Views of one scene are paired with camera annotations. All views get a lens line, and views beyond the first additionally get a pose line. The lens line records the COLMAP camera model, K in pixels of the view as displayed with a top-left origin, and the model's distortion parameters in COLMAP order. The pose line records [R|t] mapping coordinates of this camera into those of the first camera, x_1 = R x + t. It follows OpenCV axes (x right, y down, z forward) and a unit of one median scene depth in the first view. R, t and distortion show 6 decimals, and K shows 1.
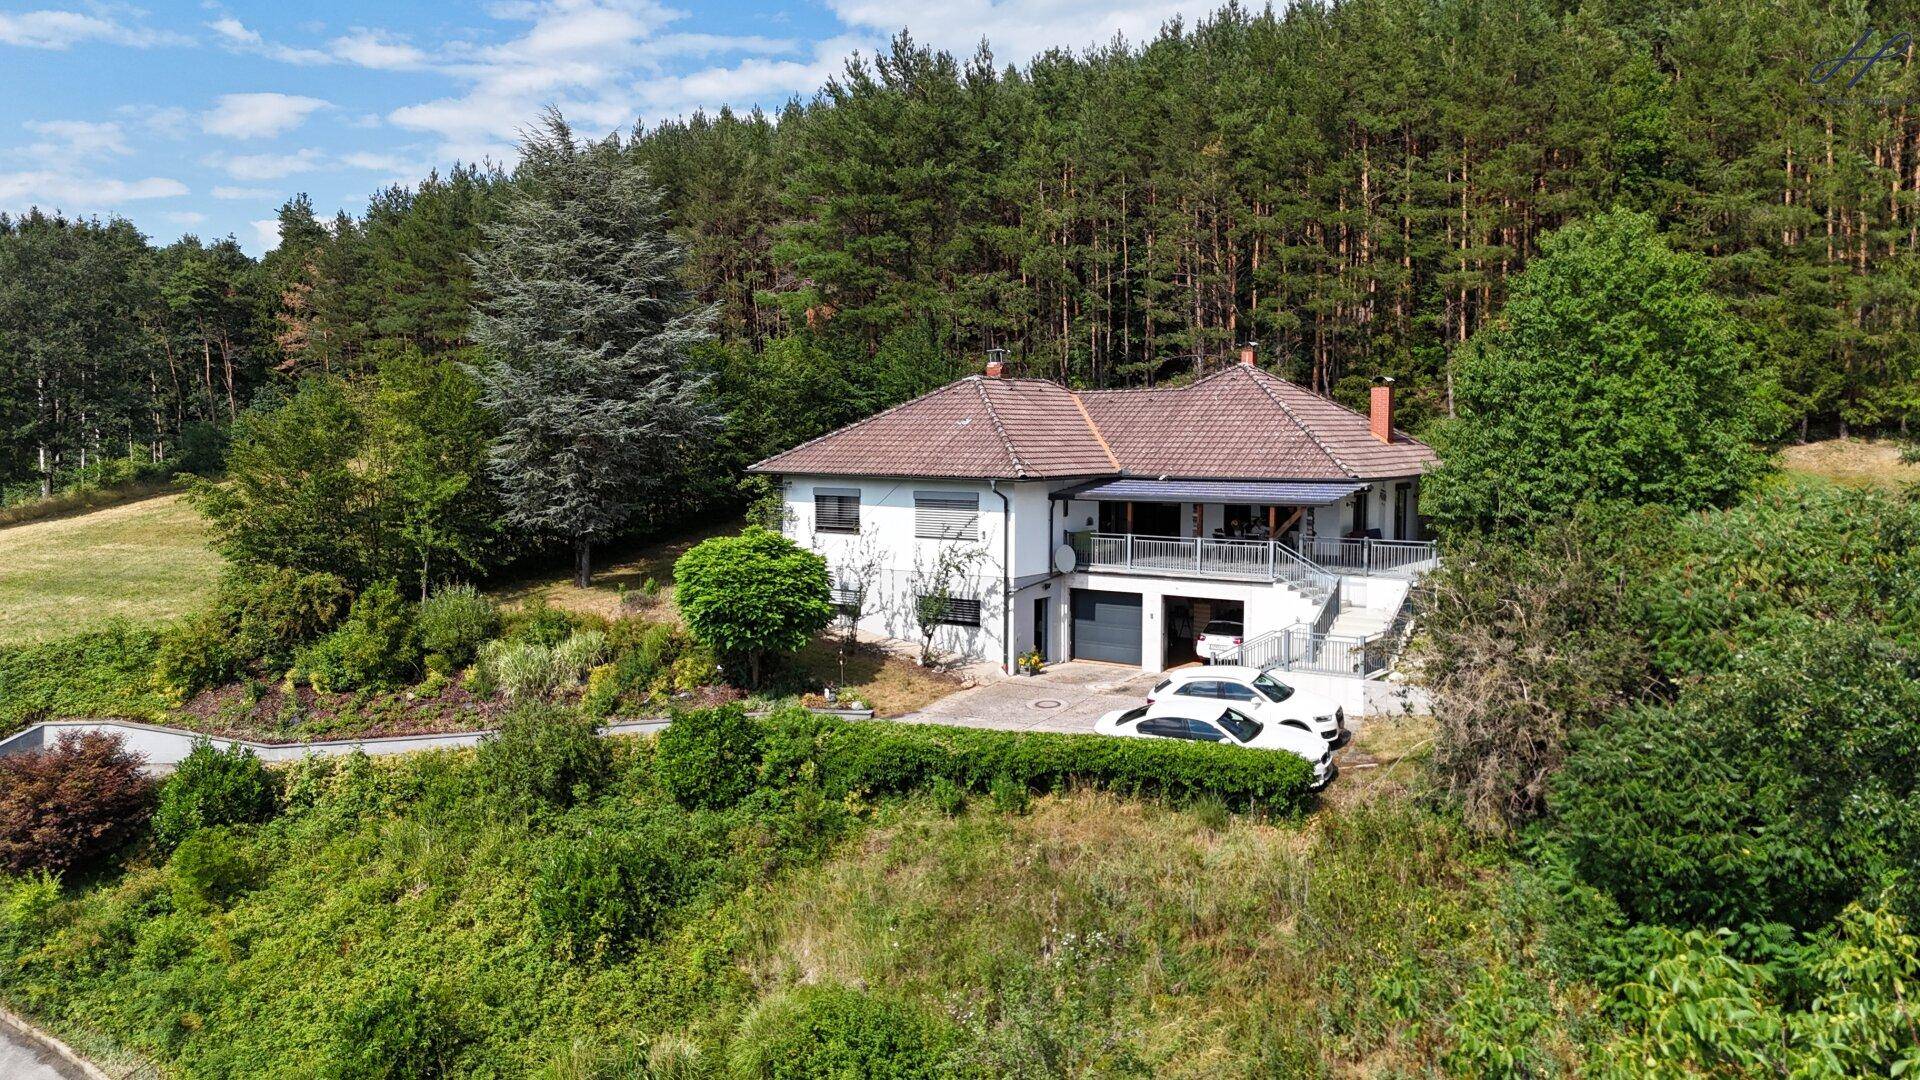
lens RADIAL K [[1420.3, 0, 957.9], [0, 1420.3, 535.0], [0, 0, 1]] dist [0.021089, -0.013208]
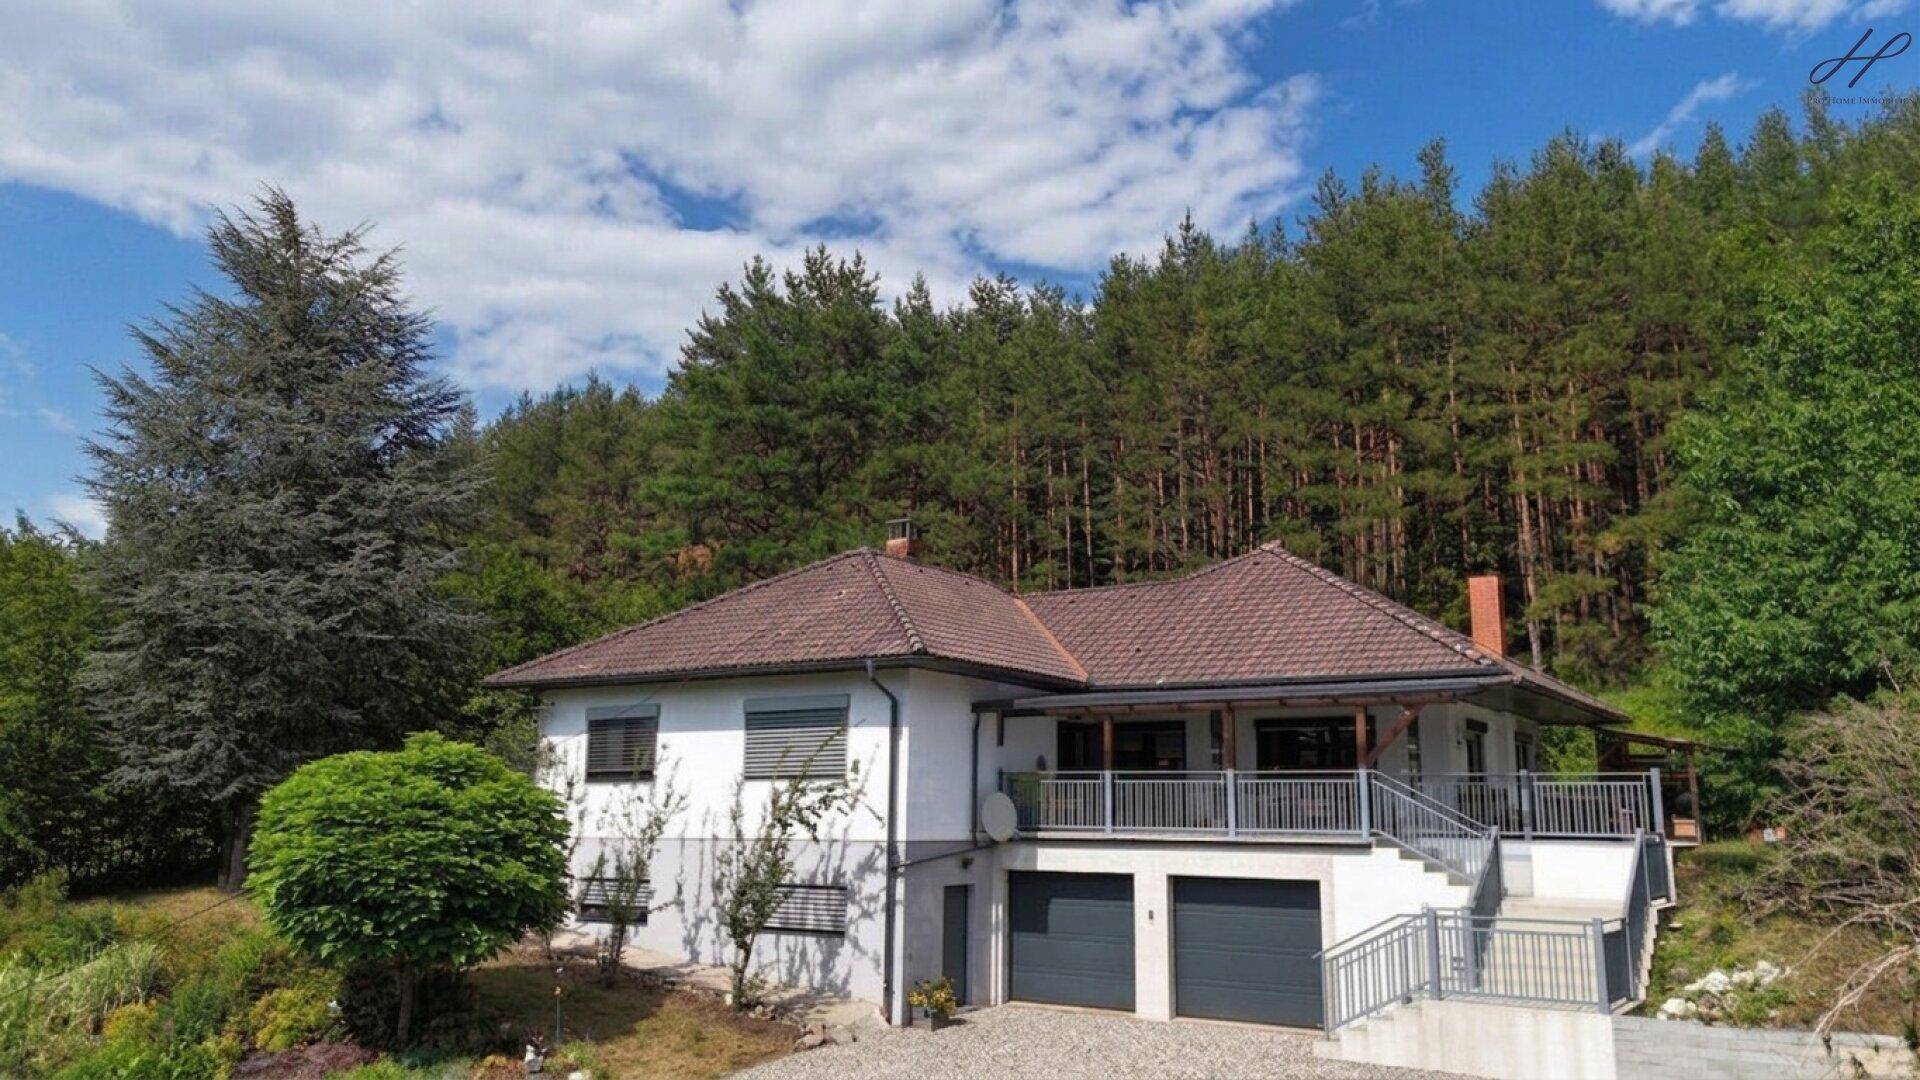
lens RADIAL K [[1420.3, 0, 977.1], [0, 1420.3, 536.8], [0, 0, 1]] dist [0.021089, -0.013208]
pose [[0.999064, 0.018598, 0.039061, 0.042787], [-0.007220, 0.961896, -0.273320, 0.066053], [-0.042656, 0.272782, 0.961130, 0.418592]]
